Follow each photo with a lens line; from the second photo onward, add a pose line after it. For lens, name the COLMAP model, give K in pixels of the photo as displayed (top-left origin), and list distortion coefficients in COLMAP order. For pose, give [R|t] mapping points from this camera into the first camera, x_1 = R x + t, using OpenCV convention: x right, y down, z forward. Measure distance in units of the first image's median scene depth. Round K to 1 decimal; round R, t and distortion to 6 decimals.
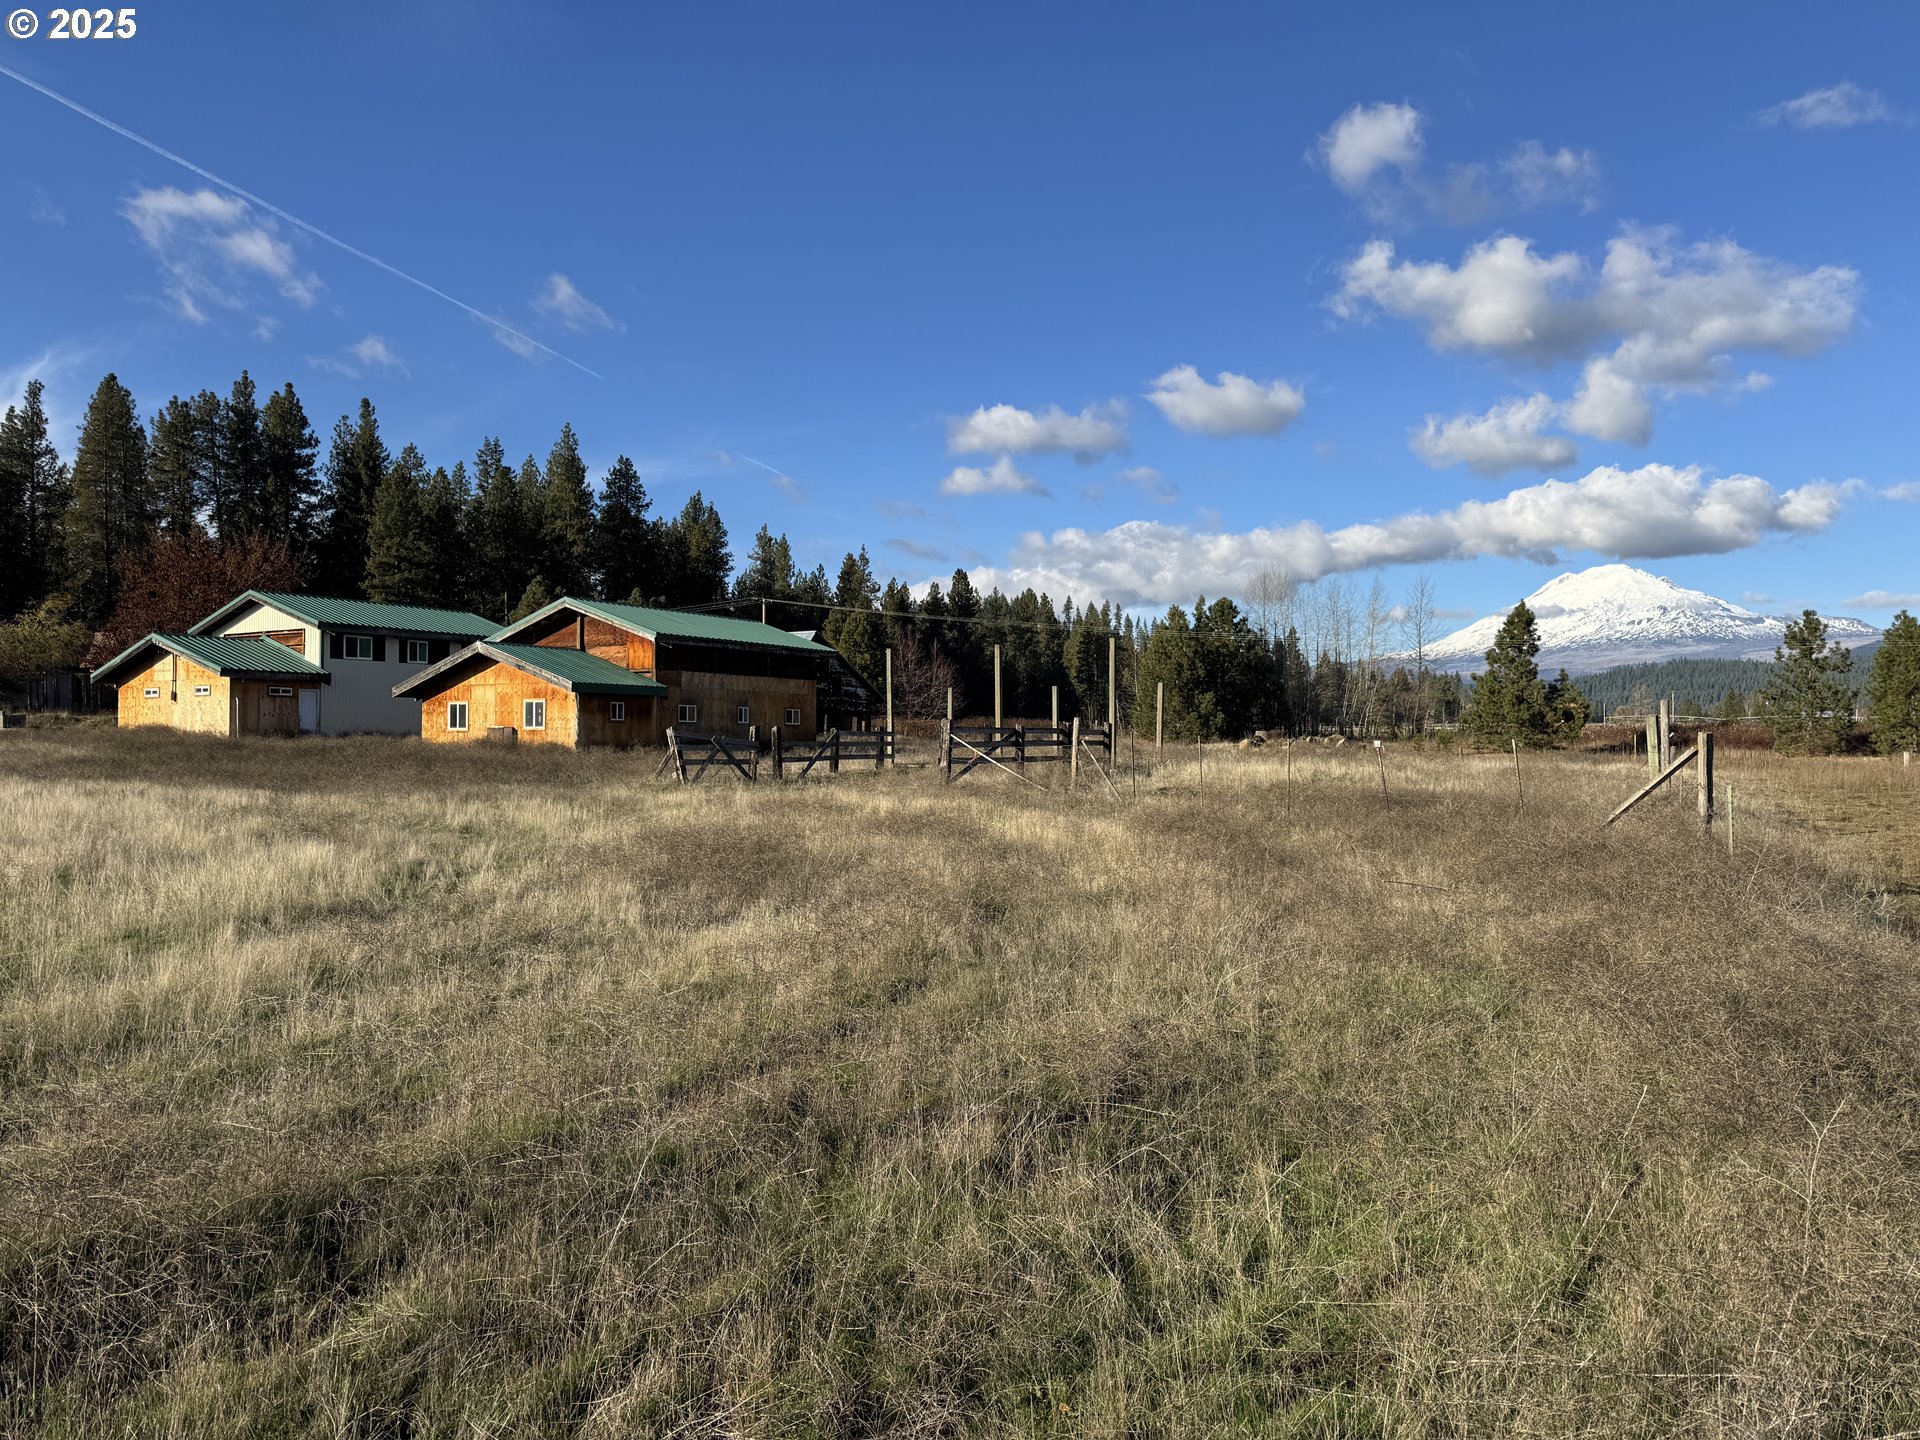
lens RADIAL K [[1385.2, 0, 964.5], [0, 1385.2, 707.9], [0, 0, 1]] dist [-0.012308, -0.004327]
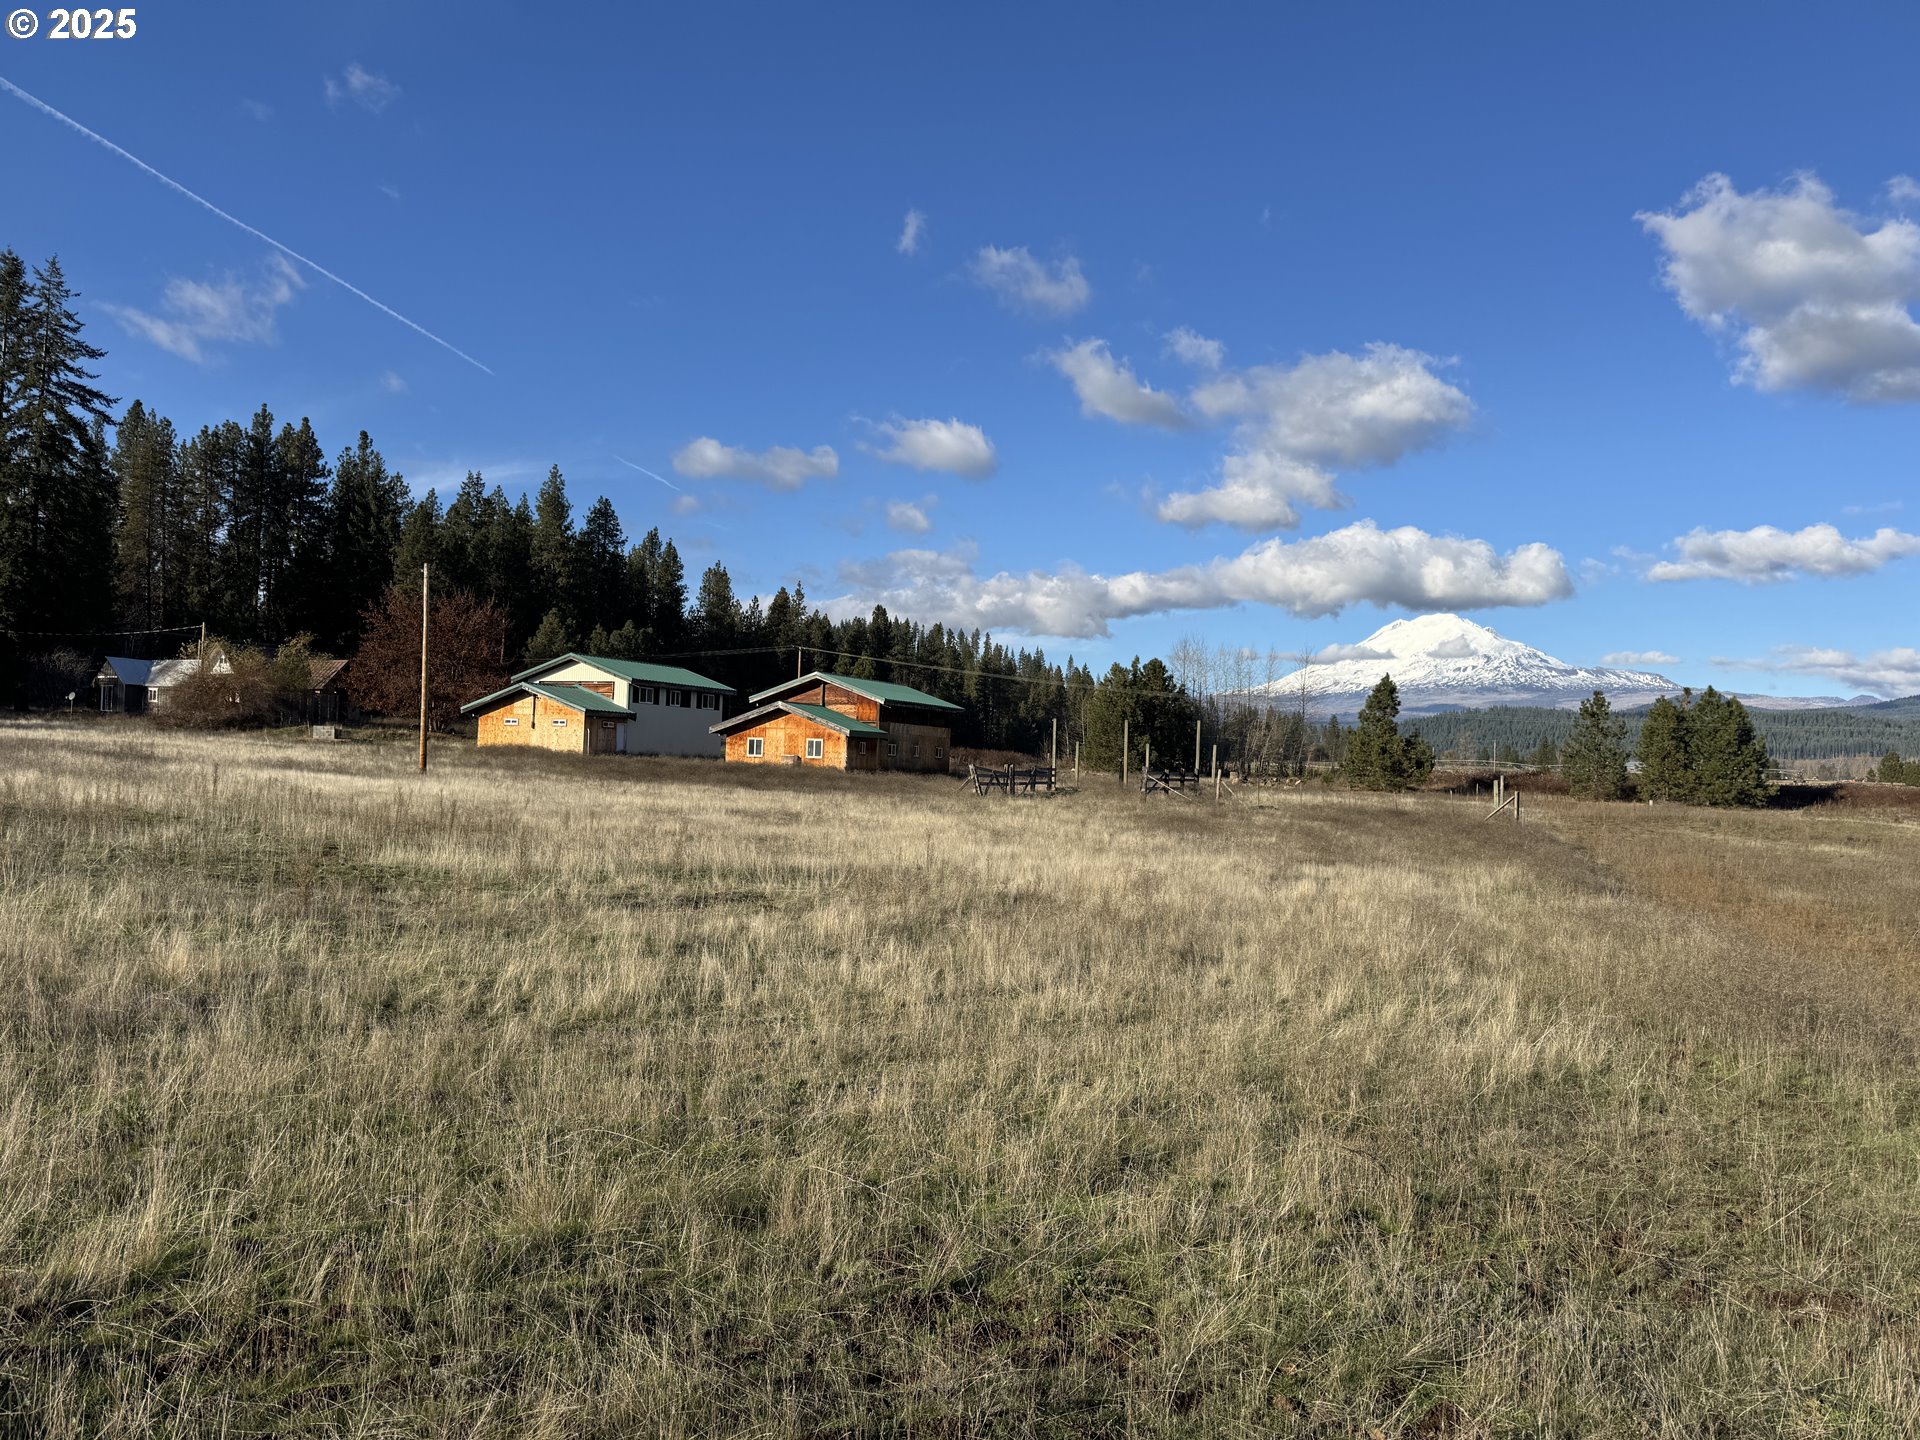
lens RADIAL K [[1420.4, 0, 960.0], [0, 1420.4, 720.0], [0, 0, 1]] dist [-0.008815, 0.000329]
pose [[0.992690, 0.037746, 0.114639, -0.145077], [-0.037114, 0.999282, -0.007644, -0.009387], [-0.114845, 0.003334, 0.993378, -0.272533]]
